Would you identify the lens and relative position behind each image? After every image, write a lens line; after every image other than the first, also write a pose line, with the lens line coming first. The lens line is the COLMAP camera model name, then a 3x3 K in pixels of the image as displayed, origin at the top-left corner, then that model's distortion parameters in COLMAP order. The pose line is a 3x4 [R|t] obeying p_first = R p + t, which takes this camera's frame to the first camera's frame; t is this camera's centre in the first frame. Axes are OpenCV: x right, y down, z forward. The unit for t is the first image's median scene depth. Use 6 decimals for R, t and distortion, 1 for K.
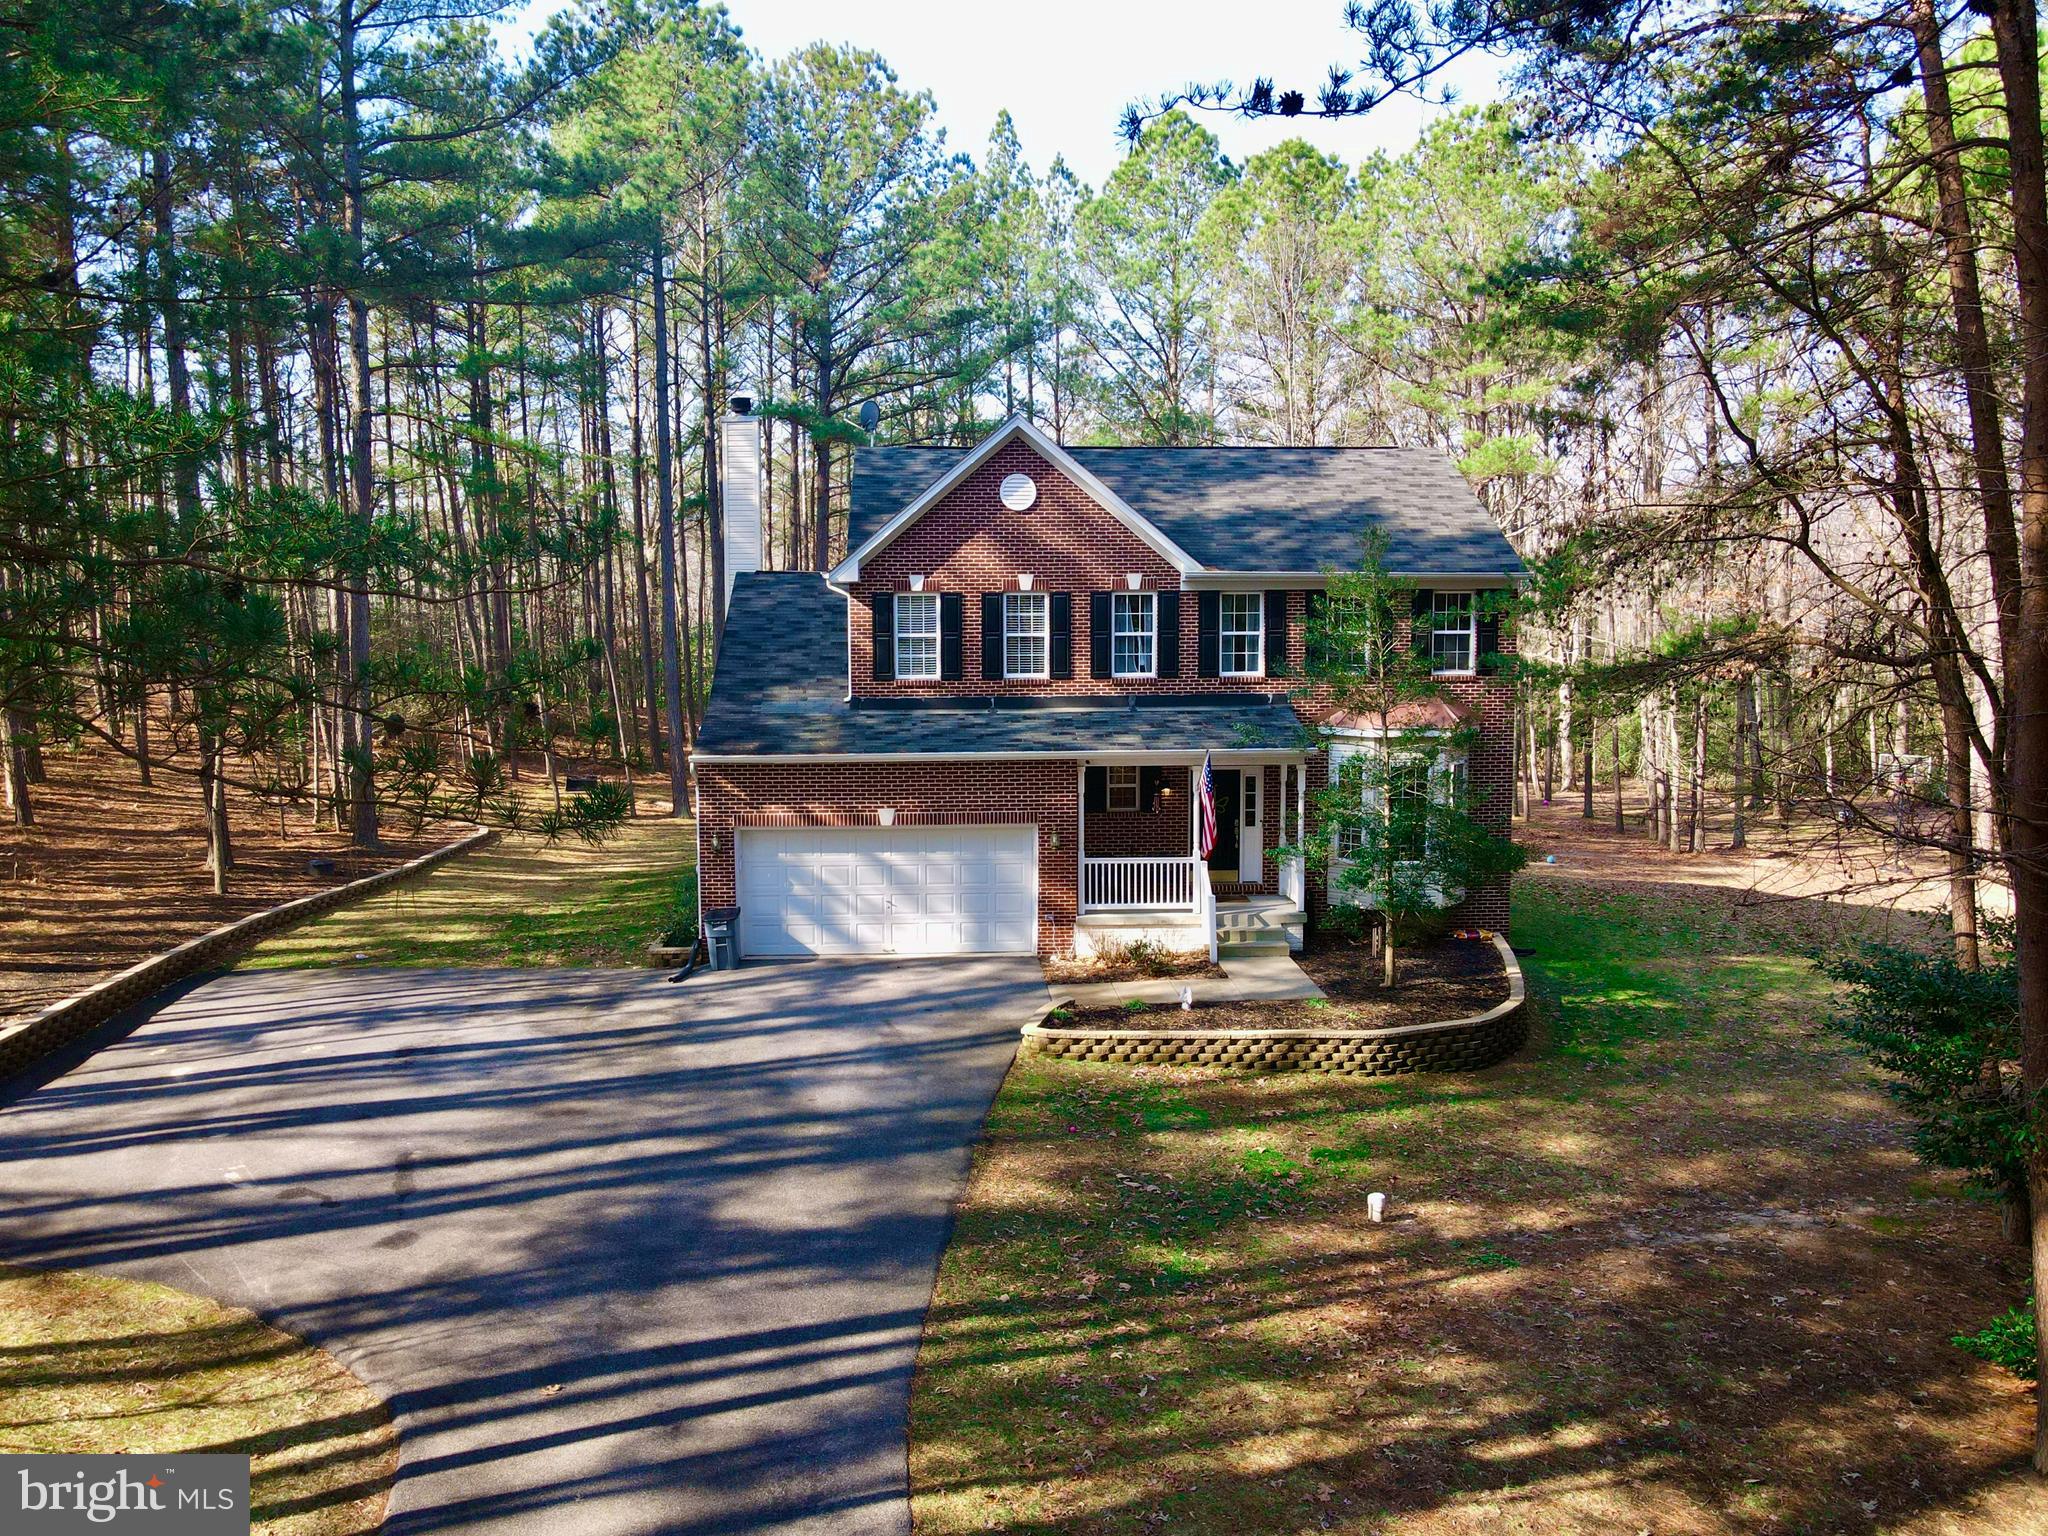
lens RADIAL K [[1465.6, 0, 1024.0], [0, 1465.6, 768.0], [0, 0, 1]] dist [0.041642, 0.000450]
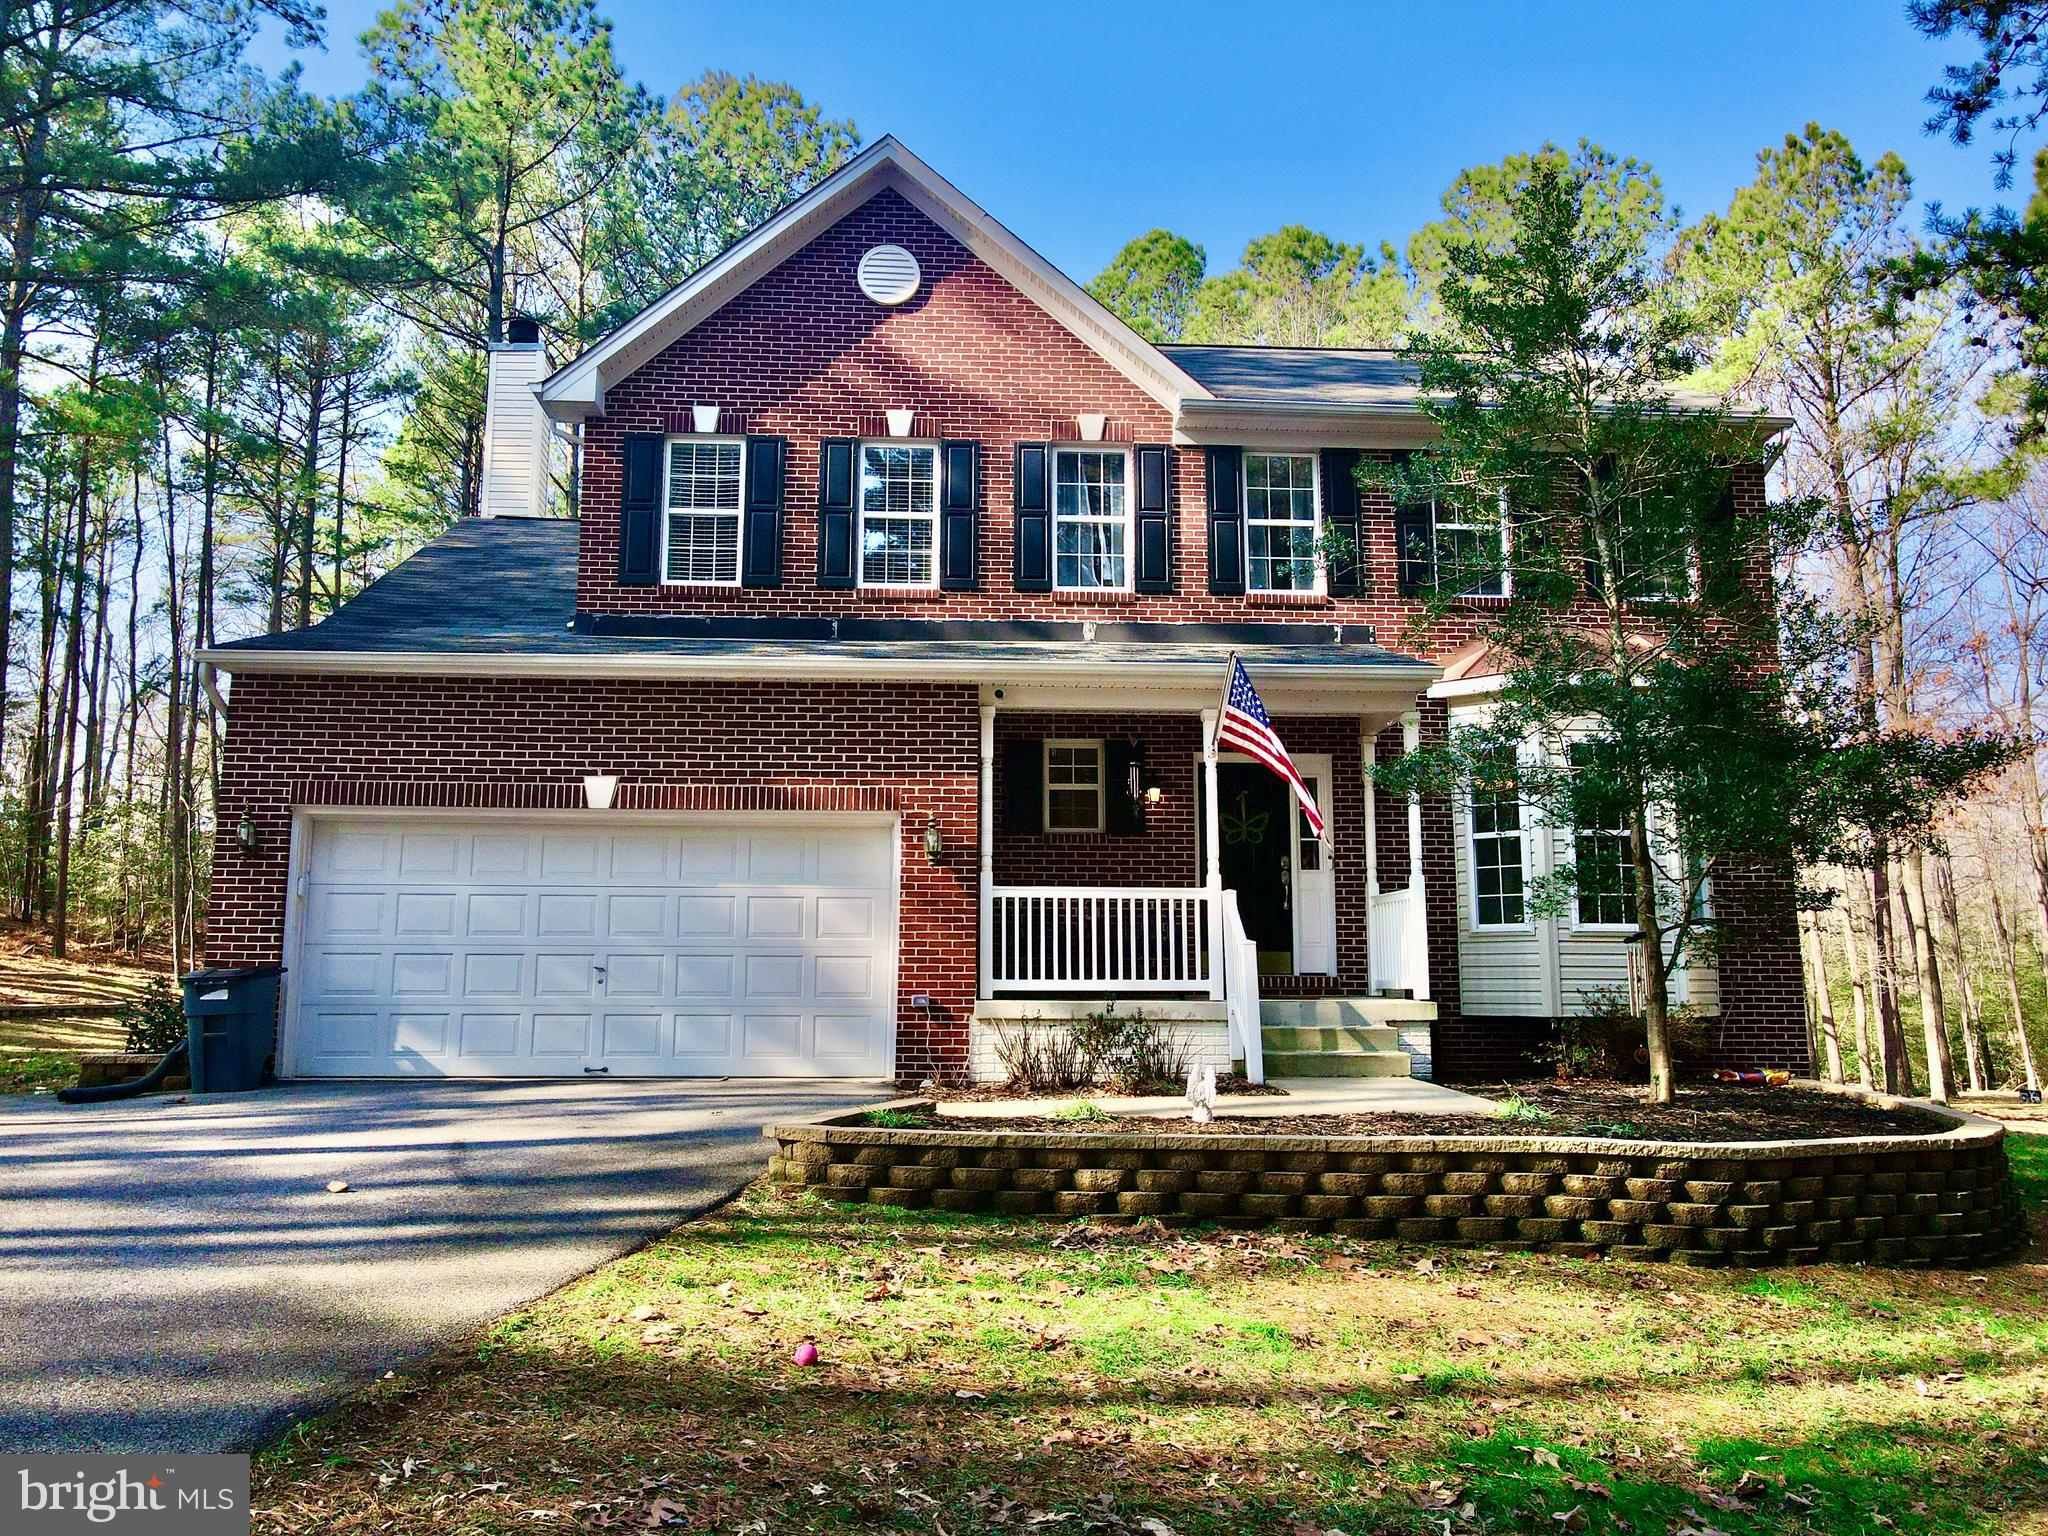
lens RADIAL K [[1465.6, 0, 1024.0], [0, 1465.6, 768.0], [0, 0, 1]] dist [0.041642, 0.000450]
pose [[0.999978, 0.006670, -0.000061, 0.050240], [-0.006478, 0.968861, -0.247521, 0.143142], [-0.001592, 0.247516, 0.968883, 0.484648]]
